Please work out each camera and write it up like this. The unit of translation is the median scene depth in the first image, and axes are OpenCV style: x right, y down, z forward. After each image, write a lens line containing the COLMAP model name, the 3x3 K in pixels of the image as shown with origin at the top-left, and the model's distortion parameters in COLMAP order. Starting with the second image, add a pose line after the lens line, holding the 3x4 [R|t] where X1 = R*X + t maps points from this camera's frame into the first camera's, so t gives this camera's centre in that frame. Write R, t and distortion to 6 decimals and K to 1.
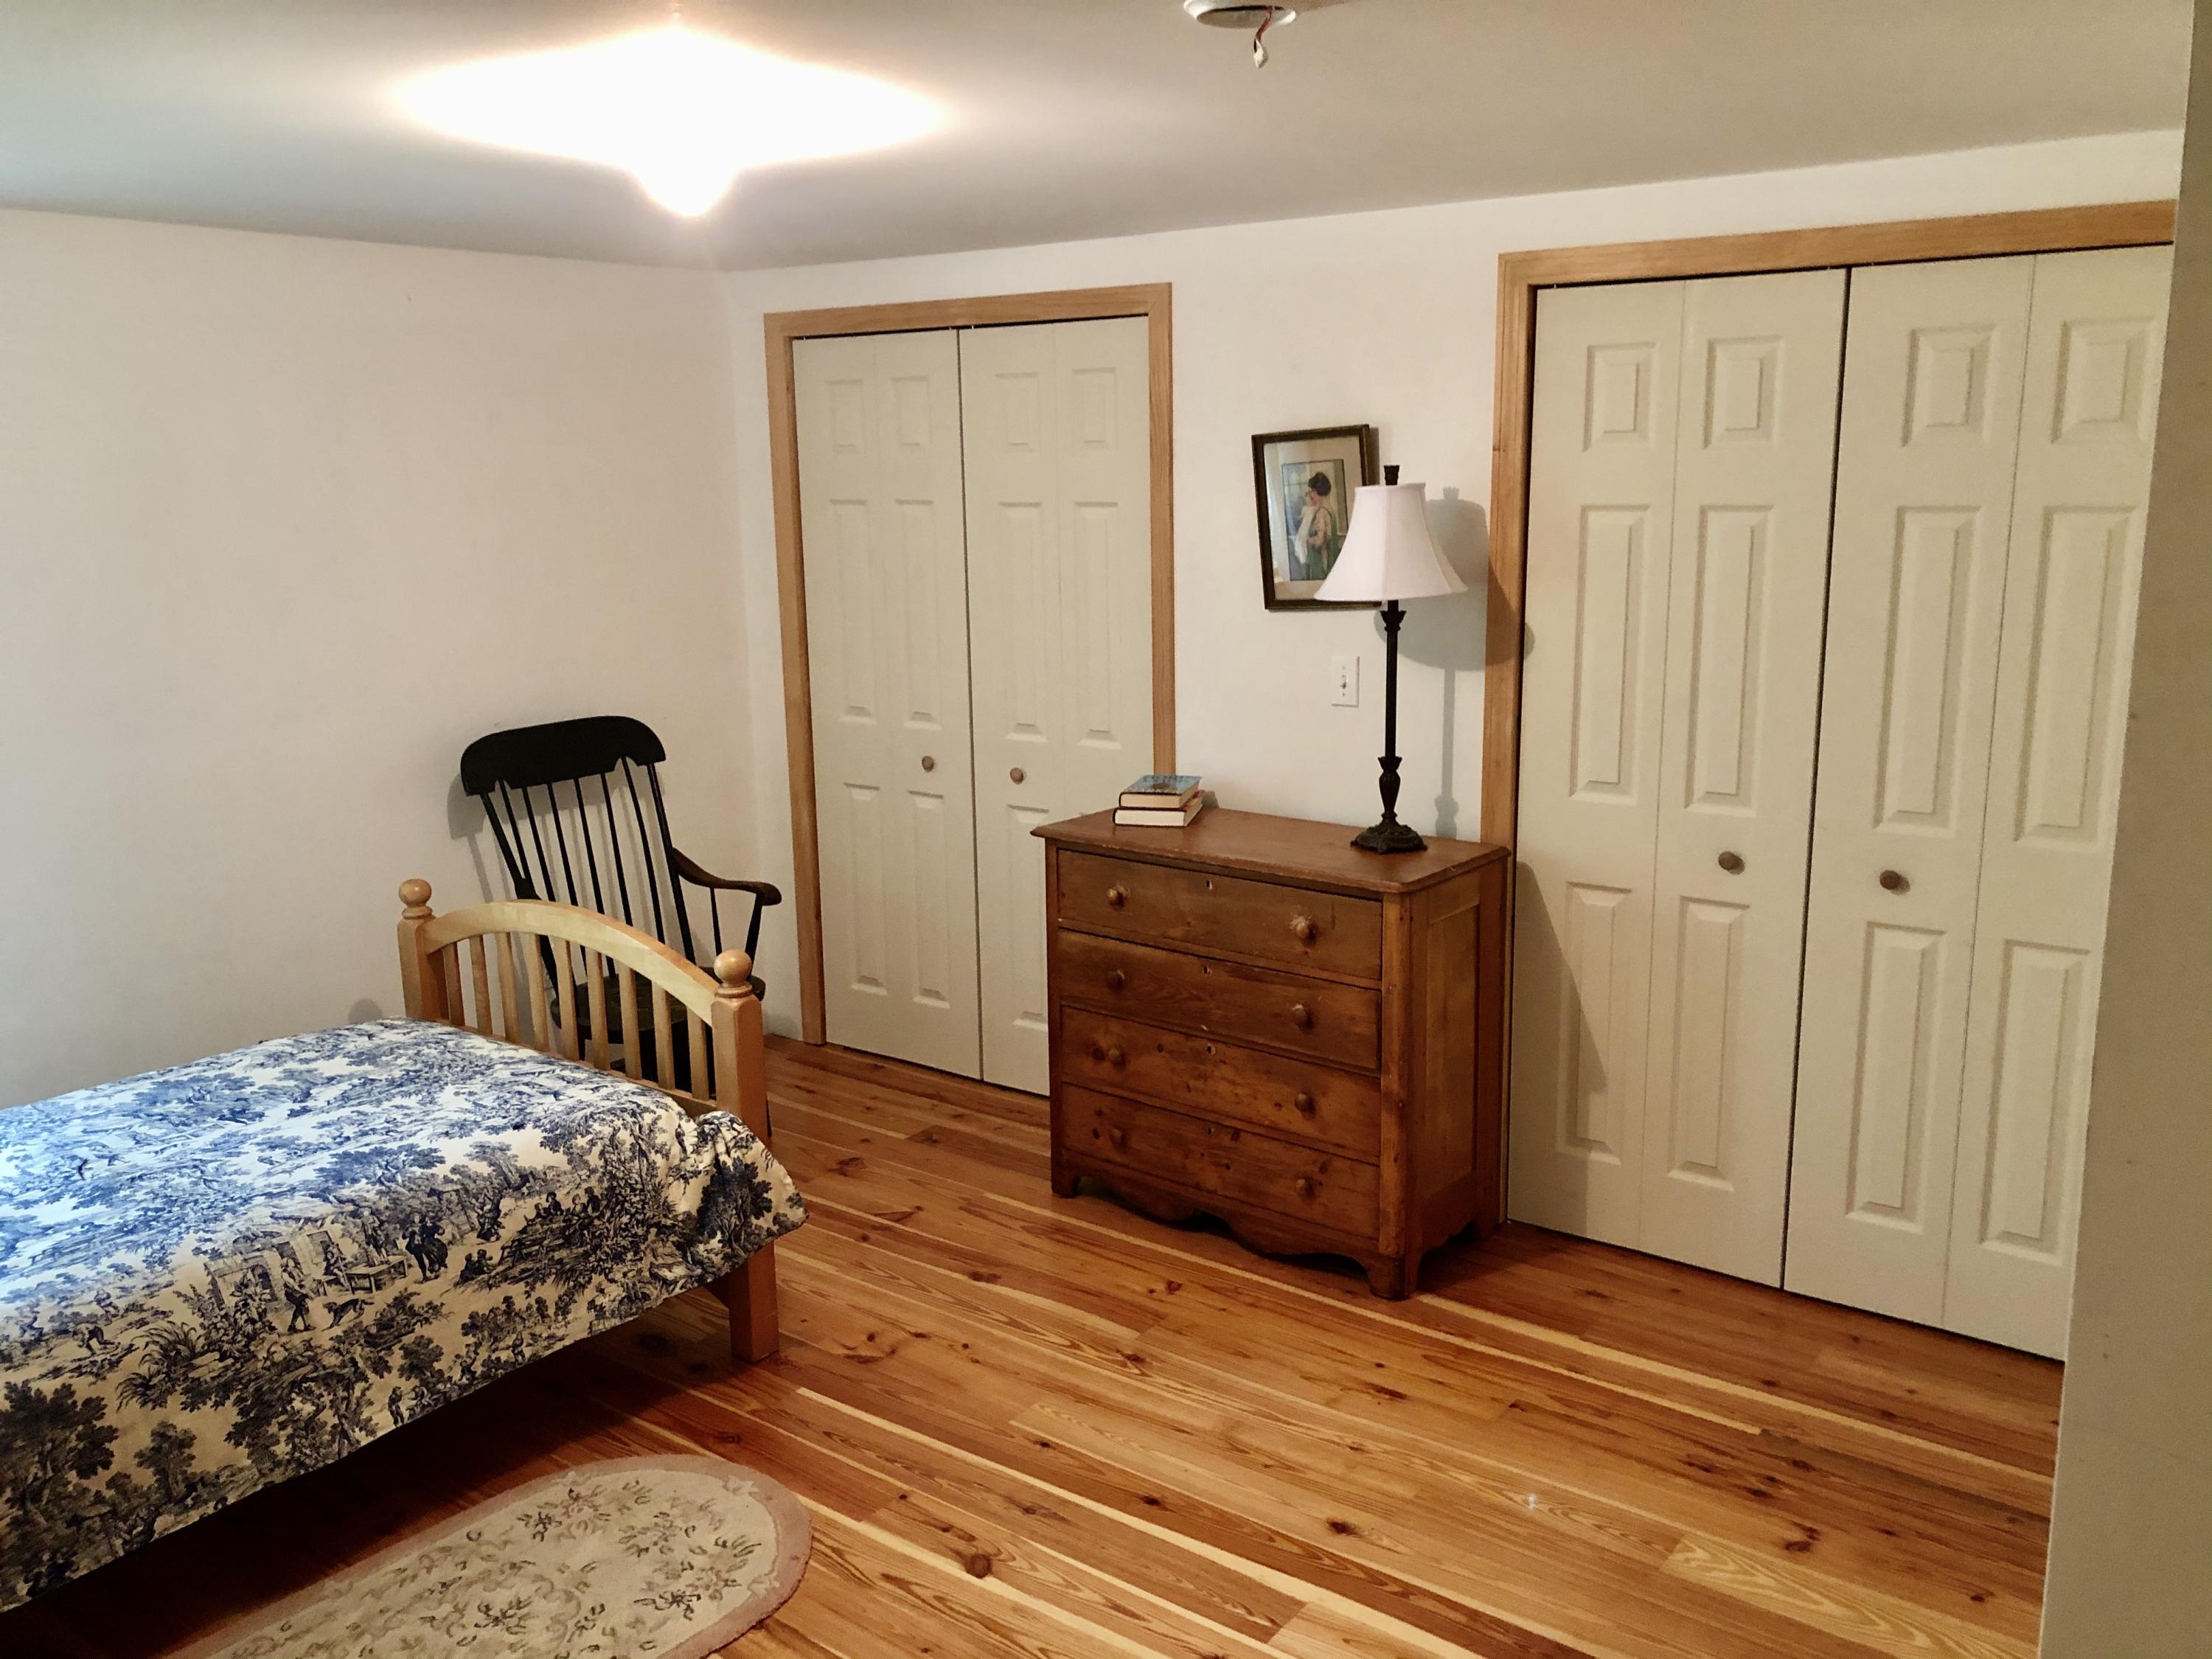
lens RADIAL K [[1811.6, 0, 1092.4], [0, 1811.6, 828.7], [0, 0, 1]] dist [0.048247, -0.046852]
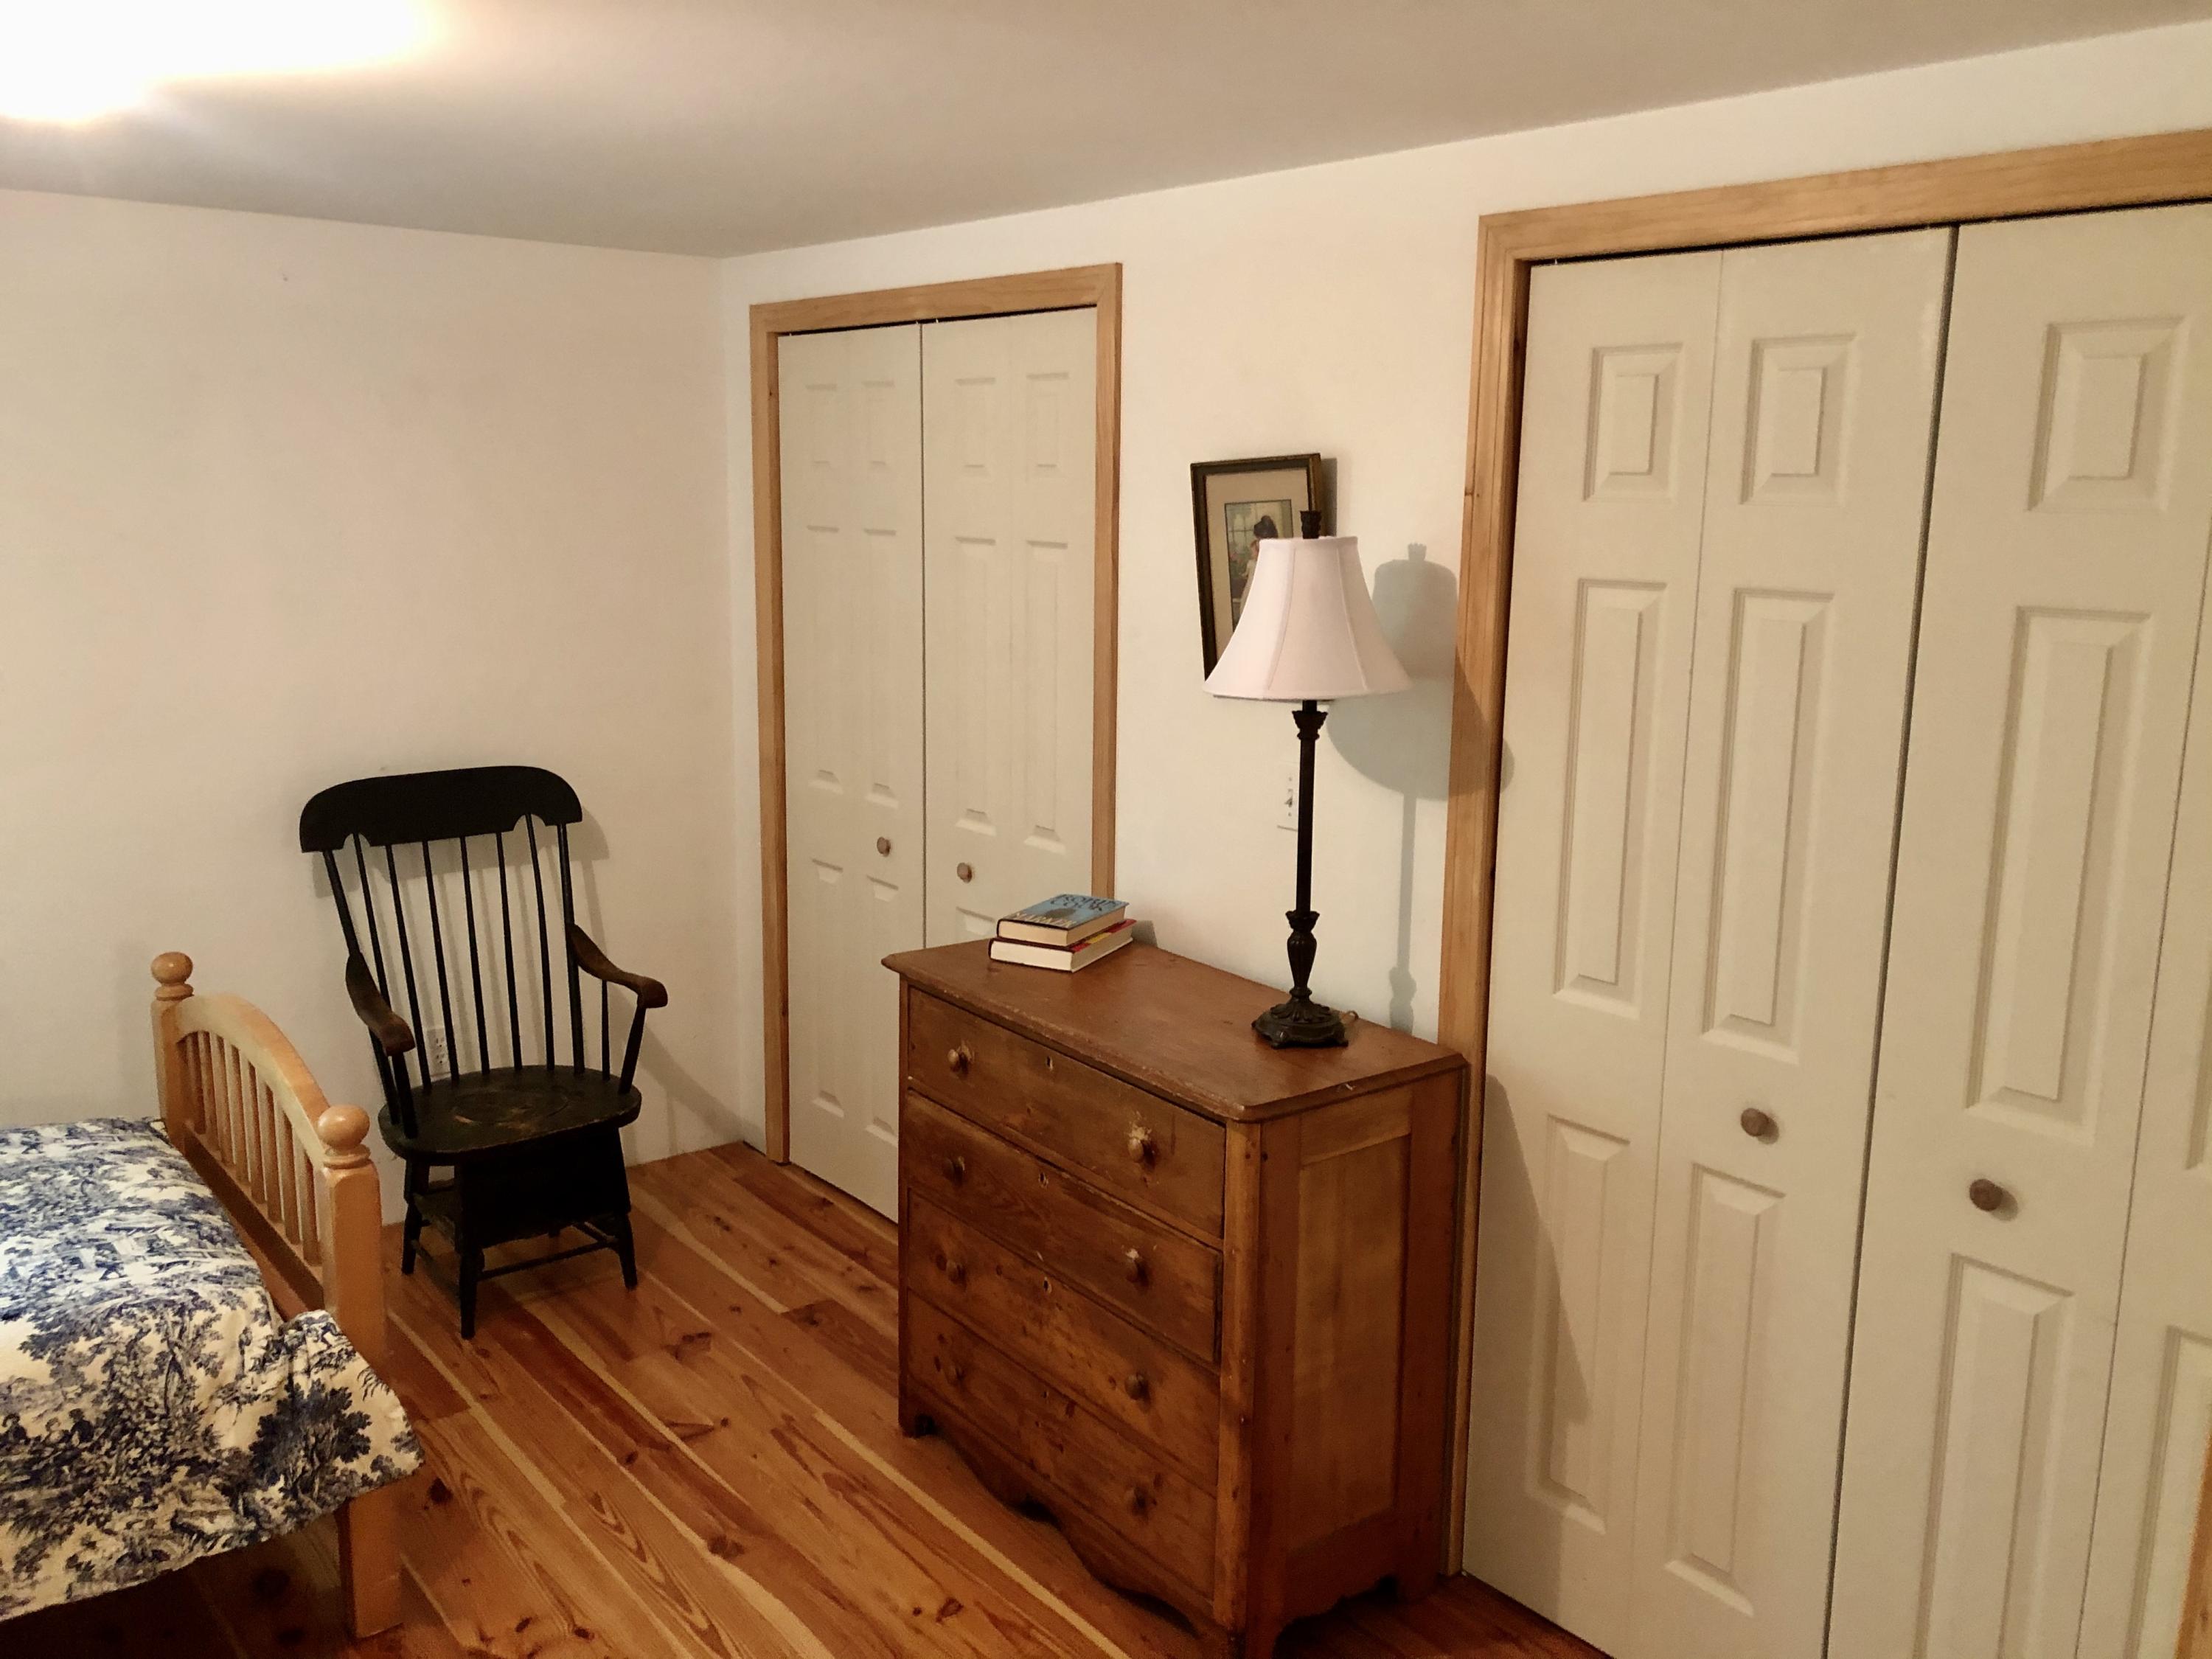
lens RADIAL K [[1811.6, 0, 1103.0], [0, 1811.6, 794.9], [0, 0, 1]] dist [0.048247, -0.046852]
pose [[0.970984, 0.071950, -0.228064, 0.278937], [-0.078806, 0.996667, -0.021086, -0.072673], [0.225787, 0.038447, 0.973418, 0.317695]]
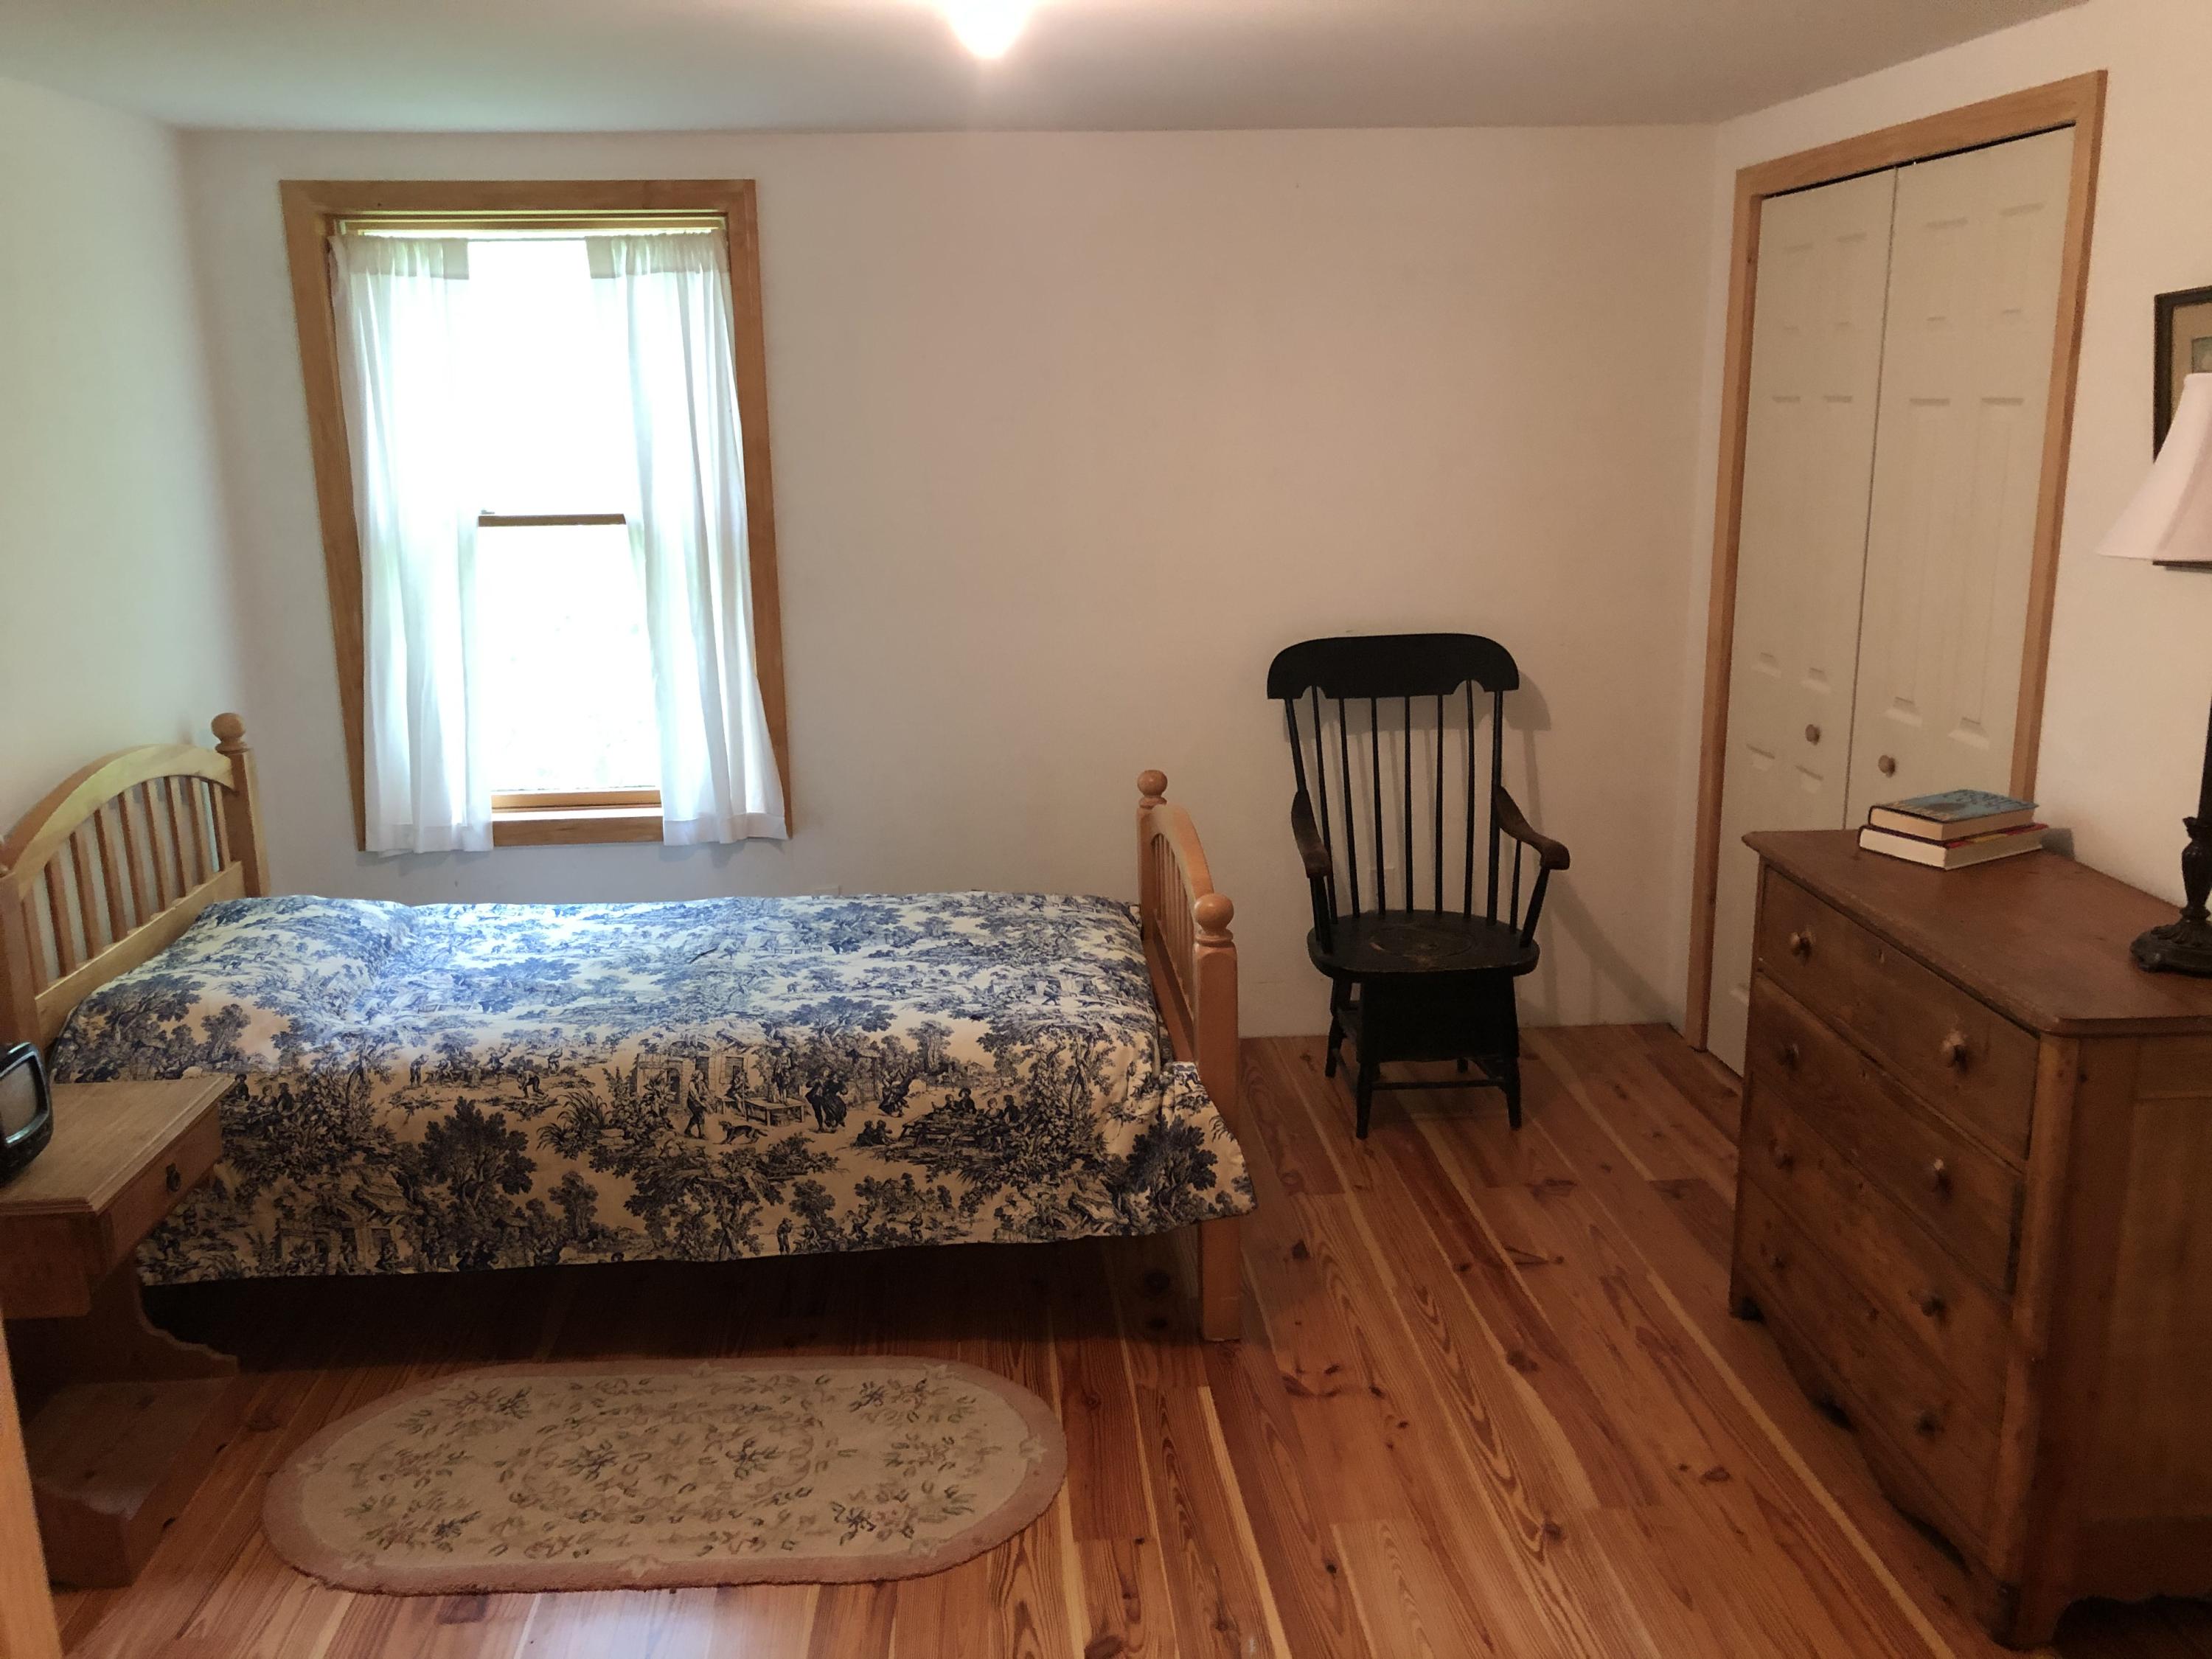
lens RADIAL K [[1811.6, 0, 1103.9], [0, 1811.6, 814.2], [0, 0, 1]] dist [0.048247, -0.046852]
pose [[0.666119, 0.175731, -0.724848, 0.411708], [-0.145375, 0.983798, 0.104915, -0.058676], [0.731541, 0.035489, 0.680873, 0.343073]]
